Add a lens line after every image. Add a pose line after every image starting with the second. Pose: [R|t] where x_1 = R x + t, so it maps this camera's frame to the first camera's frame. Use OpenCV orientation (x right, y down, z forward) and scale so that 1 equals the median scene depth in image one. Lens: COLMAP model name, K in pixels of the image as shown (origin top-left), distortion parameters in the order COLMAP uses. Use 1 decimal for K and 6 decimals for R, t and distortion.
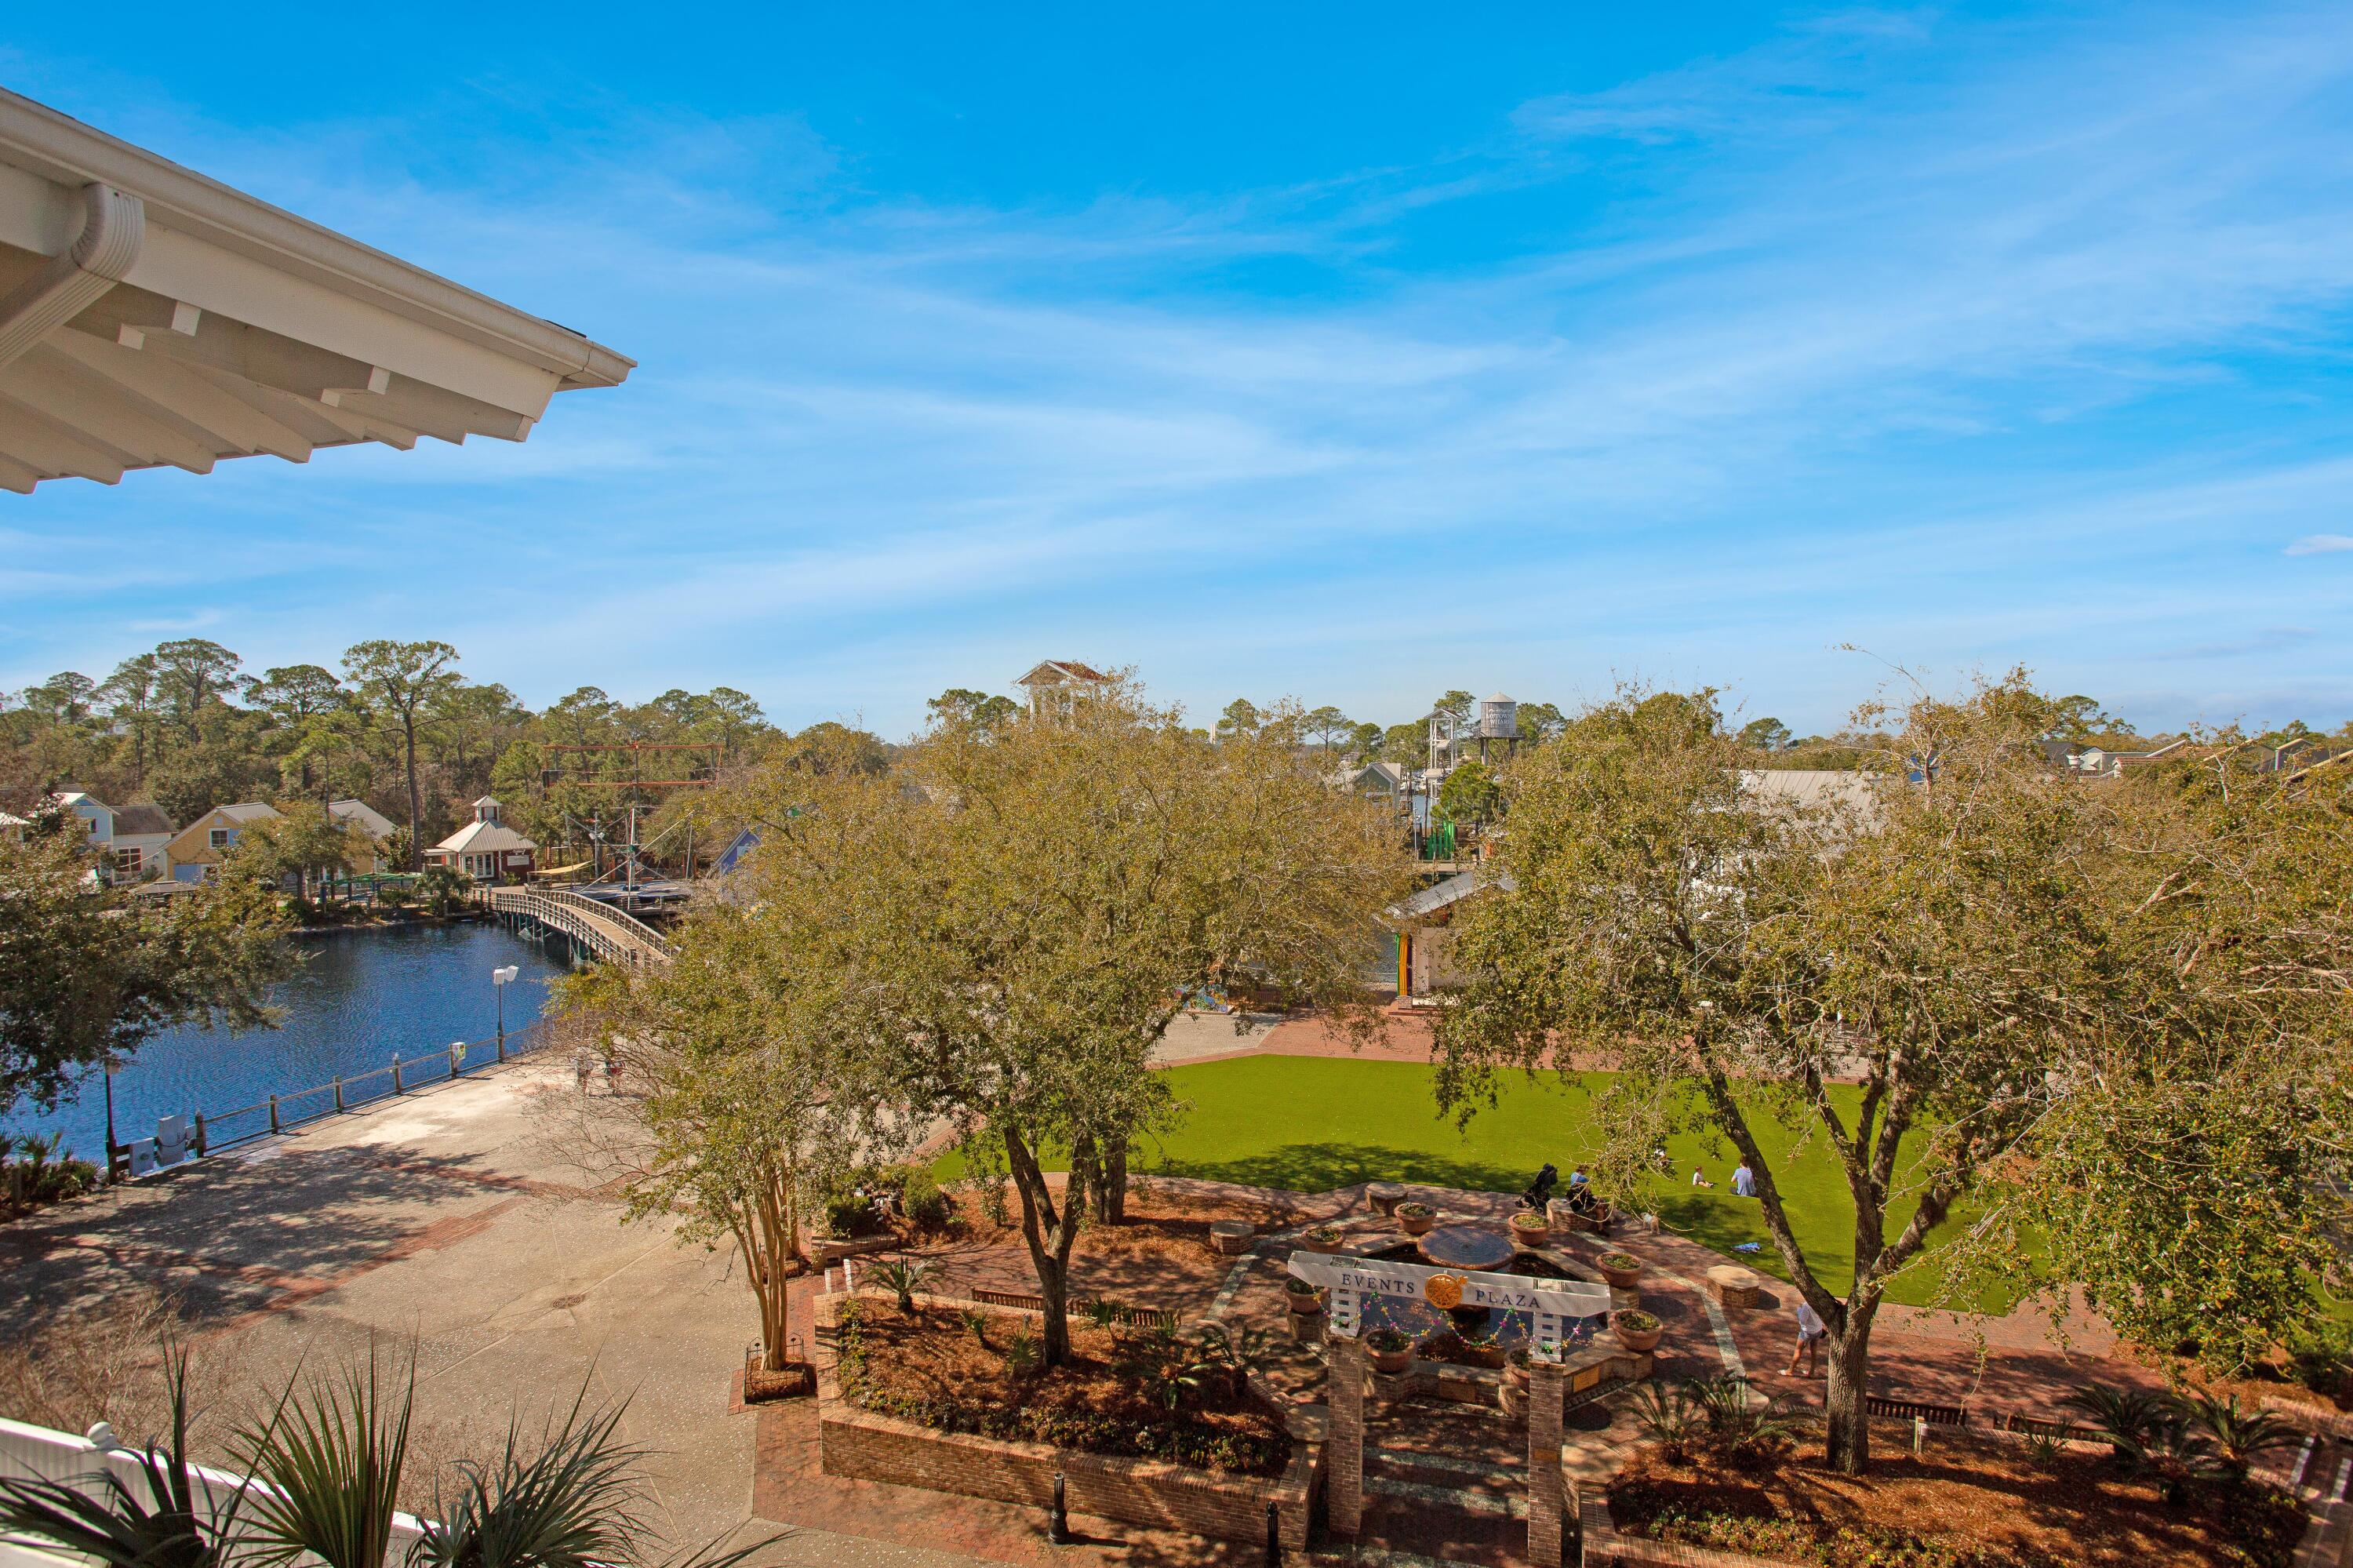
lens RADIAL K [[1116.2, 0, 1230.1], [0, 1116.2, 794.1], [0, 0, 1]] dist [-0.058222, 0.032206]
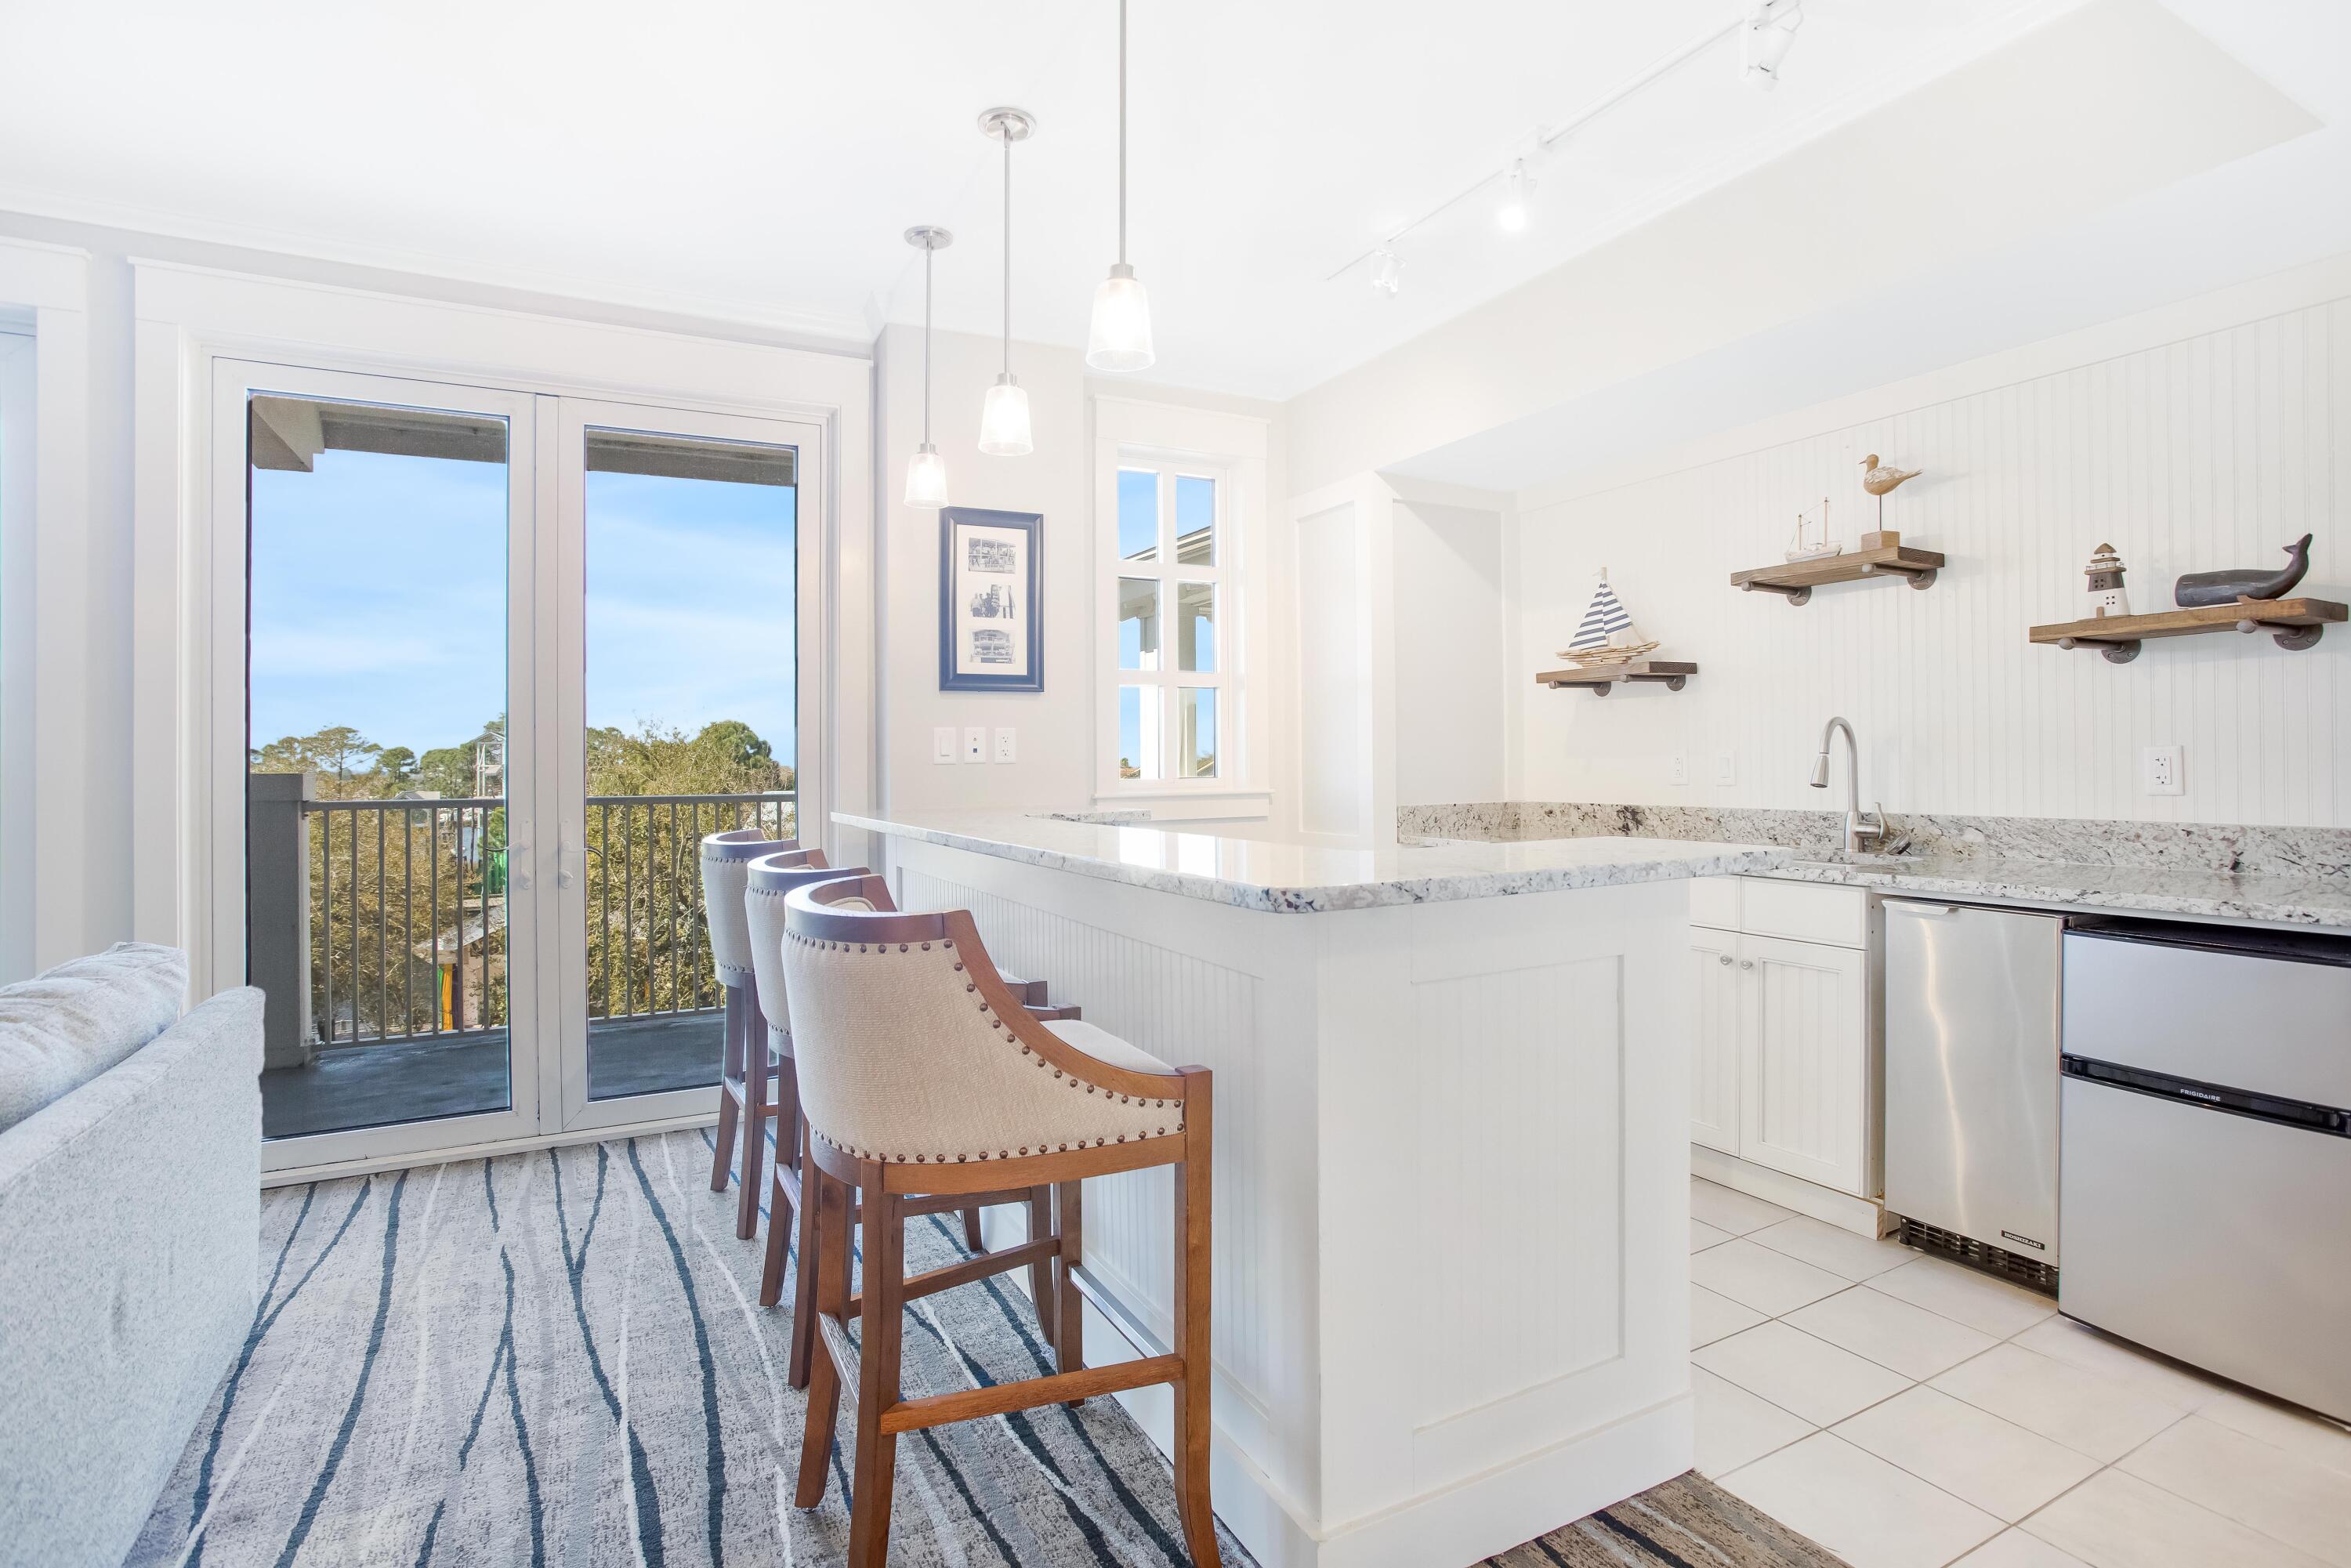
lens RADIAL K [[1132.8, 0, 1119.0], [0, 1132.8, 748.6], [0, 0, 1]] dist [-0.000258, -0.000029]
pose [[0.768745, 0.006688, 0.639521, -0.041144], [0.033601, 0.998142, -0.050829, 0.010940], [-0.638672, 0.060563, 0.767092, -0.208868]]
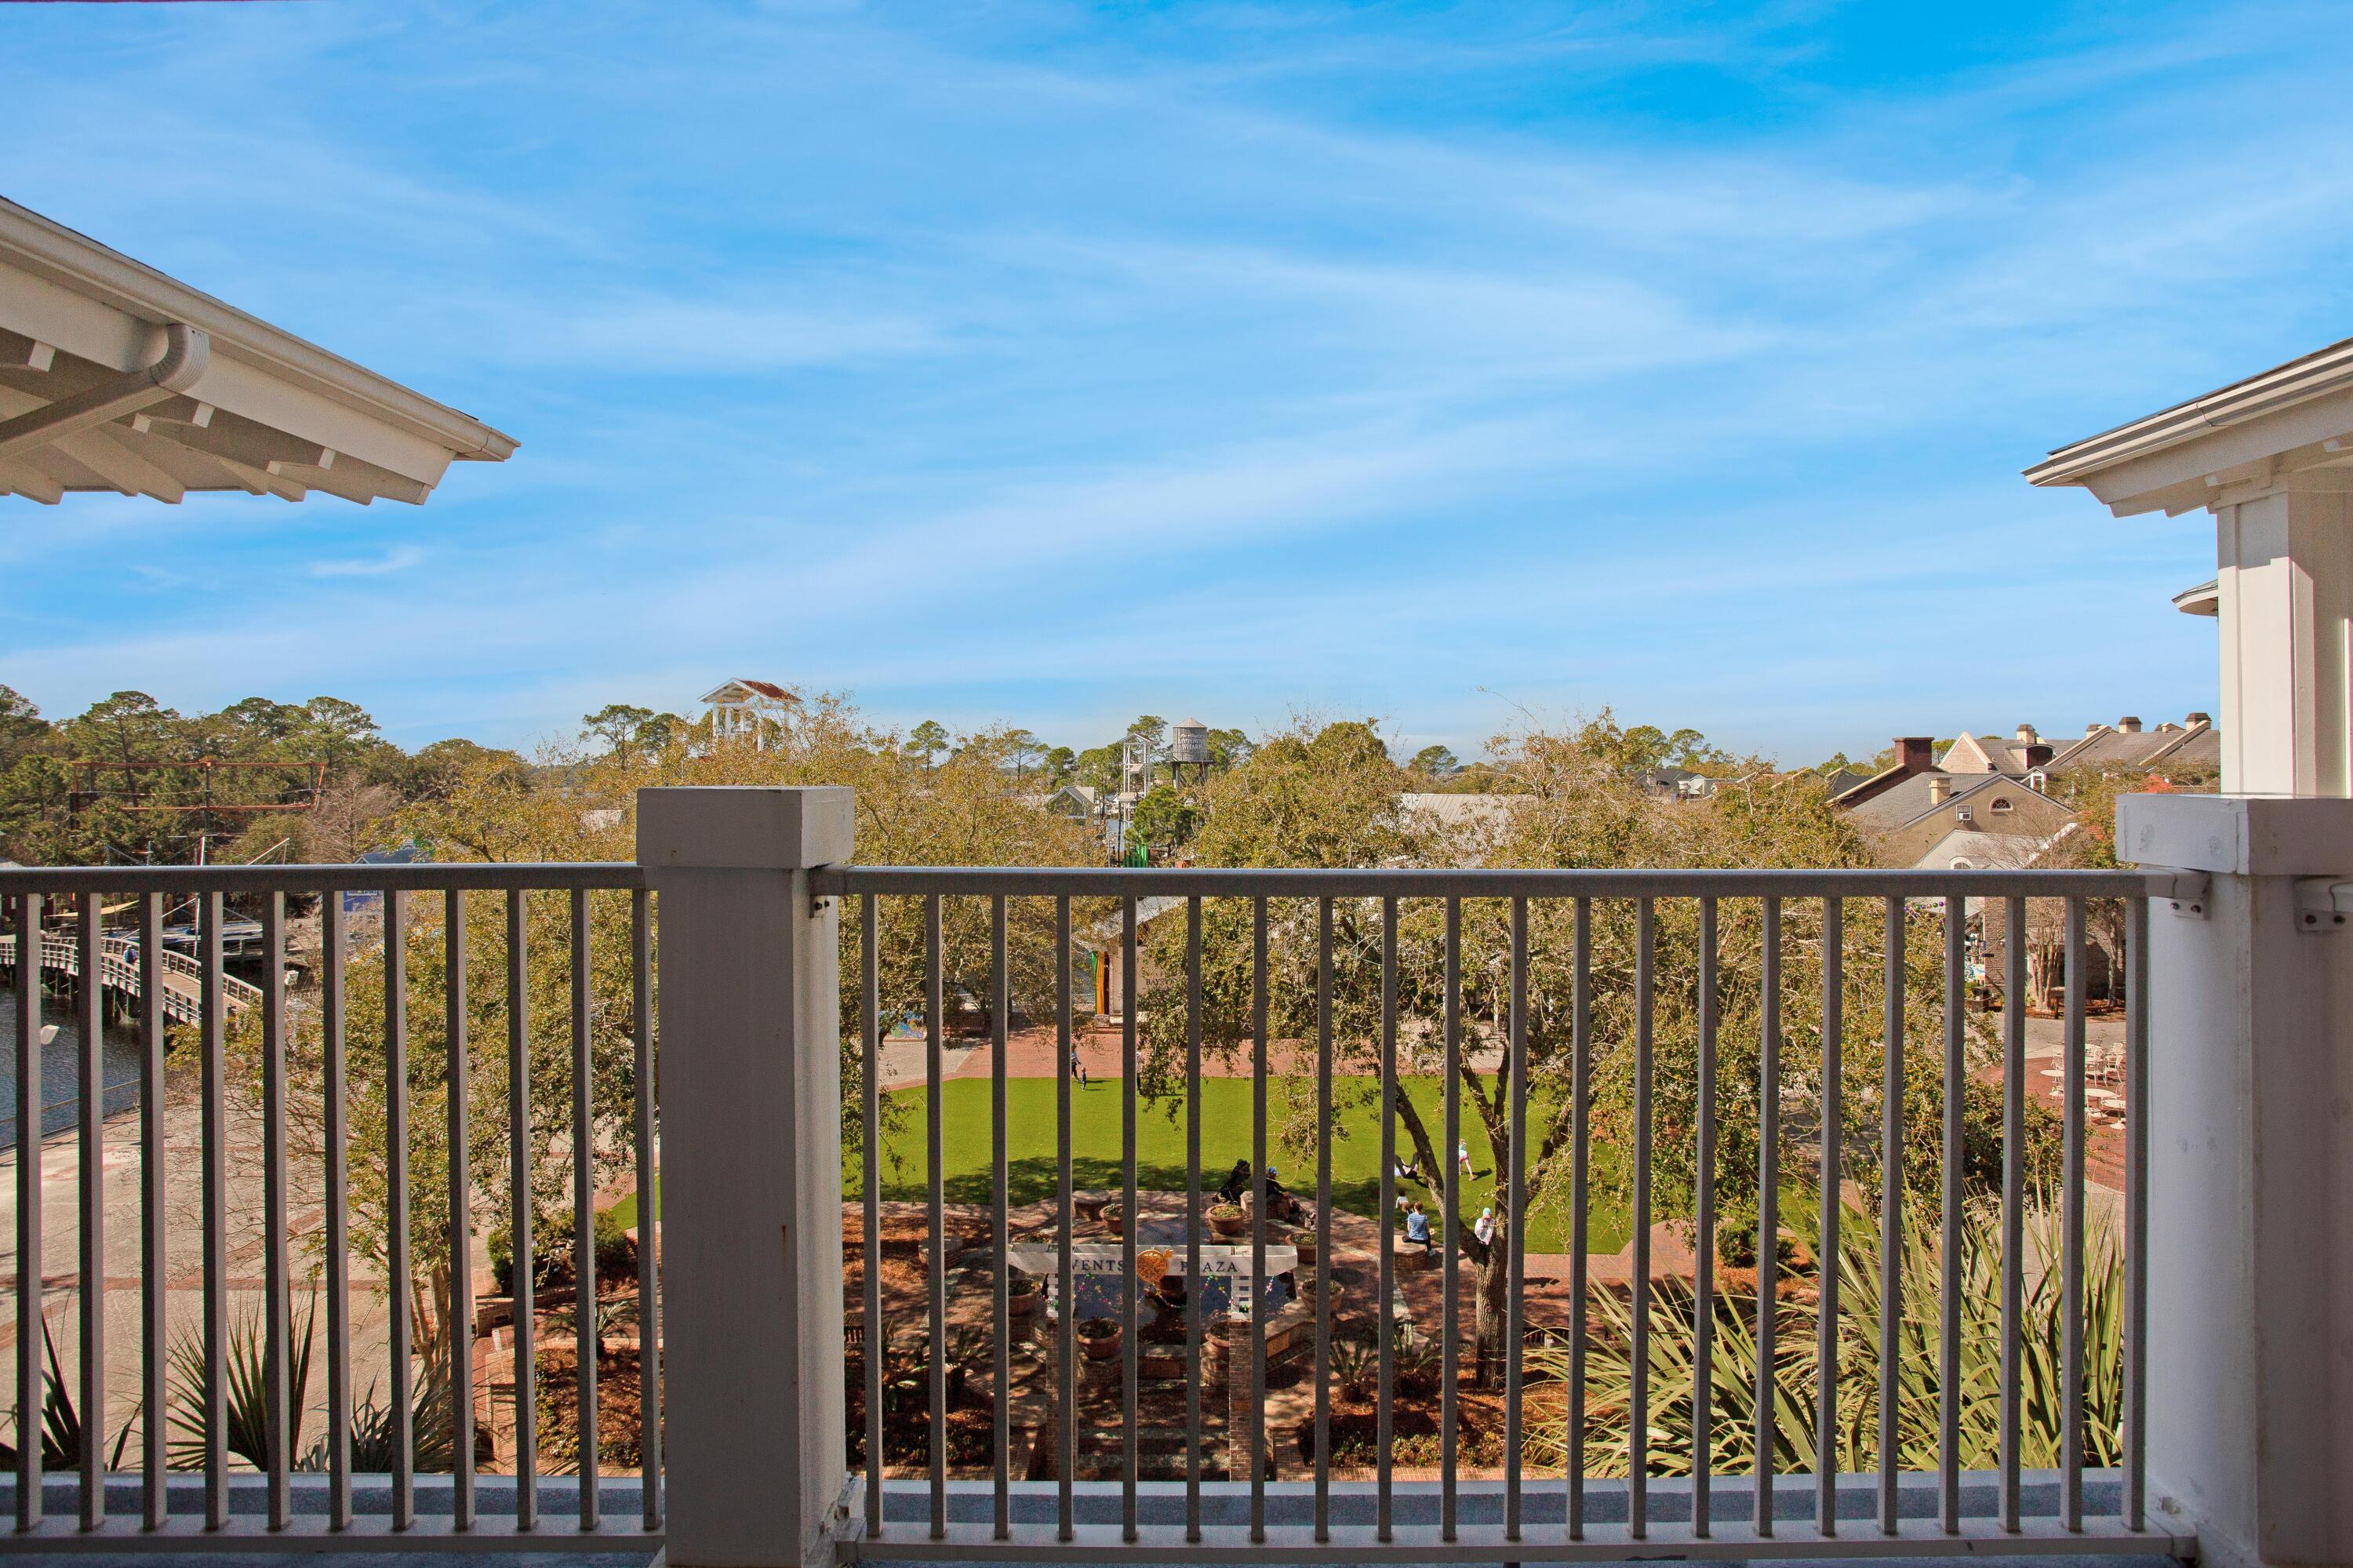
lens RADIAL K [[1146.5, 0, 1205.1], [0, 1146.5, 781.2], [0, 0, 1]] dist [-0.000269, -0.000187]
pose [[0.968508, 0.003439, 0.248960, -0.024694], [0.004901, 0.999447, -0.032874, 0.004999], [-0.248936, 0.033059, 0.967956, -0.080982]]
